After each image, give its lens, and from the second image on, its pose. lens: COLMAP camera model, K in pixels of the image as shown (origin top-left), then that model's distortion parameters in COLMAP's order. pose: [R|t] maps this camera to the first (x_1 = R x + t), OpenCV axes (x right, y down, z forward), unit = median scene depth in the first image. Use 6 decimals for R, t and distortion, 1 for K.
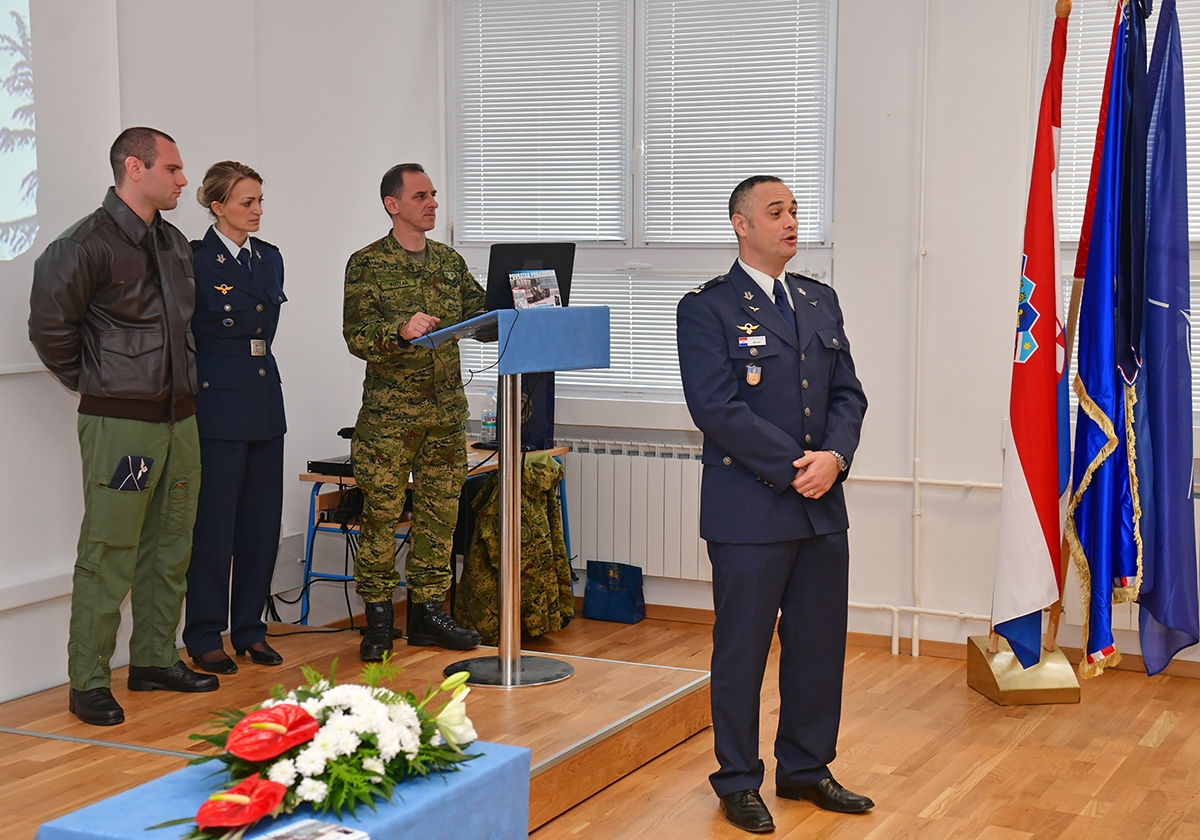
lens RADIAL K [[1848.2, 0, 600.0], [0, 1848.2, 420.0], [0, 0, 1]] dist [-0.001324, 0.003416]
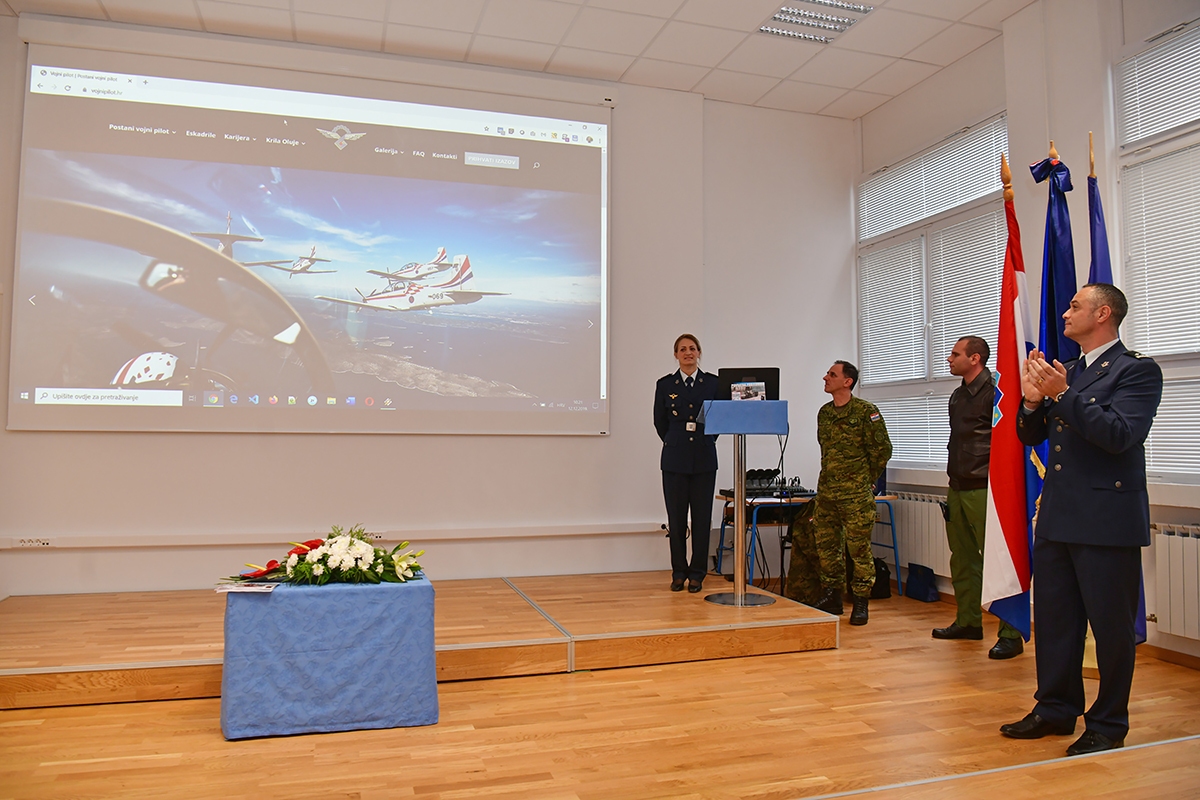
lens RADIAL K [[880.8, 0, 600.0], [0, 880.8, 400.0], [0, 0, 1]] dist [-0.079844, -0.000075]
pose [[0.695429, -0.029693, -0.717981, 0.494062], [-0.069145, 0.991745, -0.107988, 0.042970], [0.715260, 0.124743, 0.687635, 0.282692]]
